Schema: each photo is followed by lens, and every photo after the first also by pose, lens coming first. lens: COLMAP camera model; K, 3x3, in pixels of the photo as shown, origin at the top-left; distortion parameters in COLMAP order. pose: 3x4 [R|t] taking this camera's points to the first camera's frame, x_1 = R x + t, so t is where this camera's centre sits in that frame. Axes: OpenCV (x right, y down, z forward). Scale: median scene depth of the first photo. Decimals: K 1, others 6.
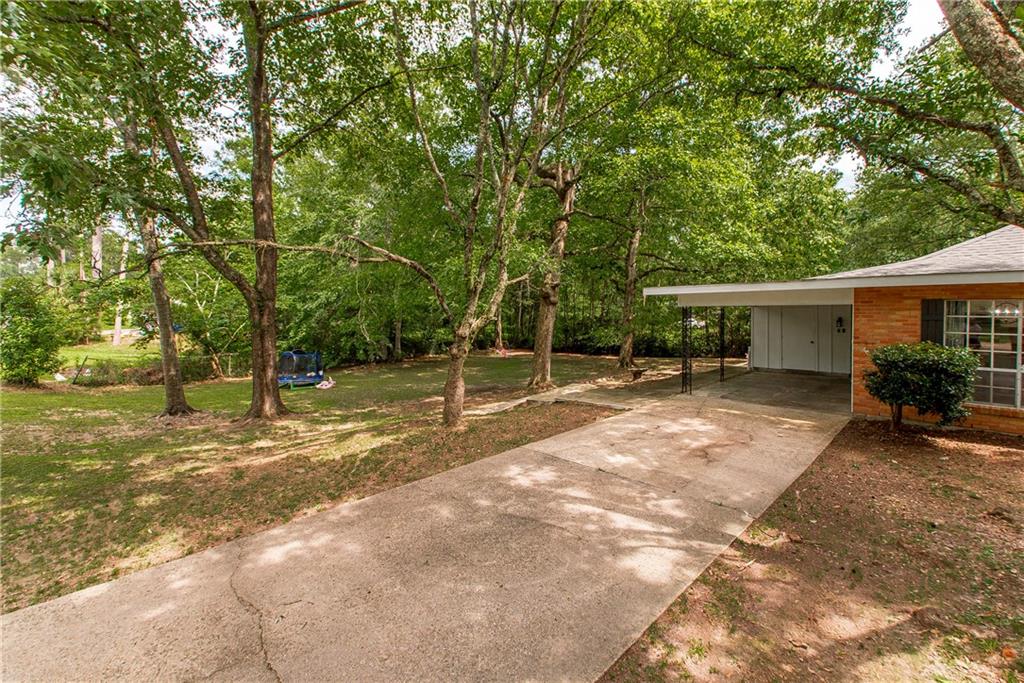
lens RADIAL K [[470.8, 0, 512.0], [0, 470.8, 341.5], [0, 0, 1]] dist [-0.000239, 0.000111]
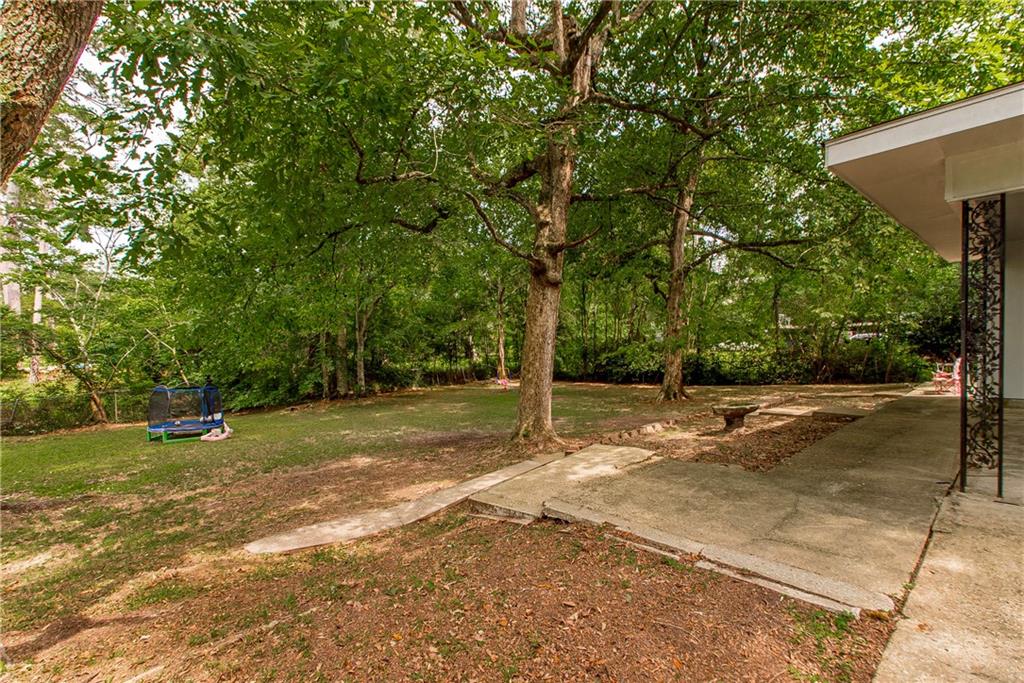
lens RADIAL K [[463.9, 0, 512.2], [0, 463.9, 364.9], [0, 0, 1]] dist [0.002281, 0.000201]
pose [[0.998687, -0.020080, -0.047133, 0.043564], [0.019073, 0.999582, -0.021719, 0.014513], [0.047549, 0.020792, 0.998652, 0.326743]]
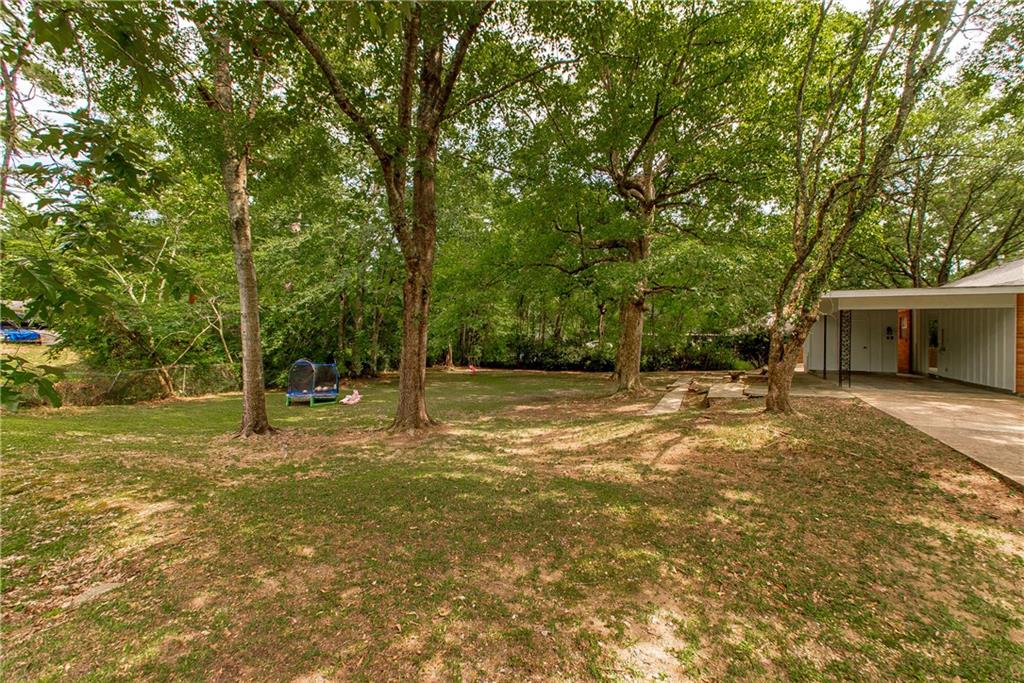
lens RADIAL K [[463.9, 0, 512.2], [0, 463.9, 364.9], [0, 0, 1]] dist [0.002281, 0.000201]
pose [[0.938343, 0.002541, 0.345695, -0.361353], [0.000123, 0.999970, -0.007685, 0.031488], [-0.345704, 0.007253, 0.938315, 0.106811]]
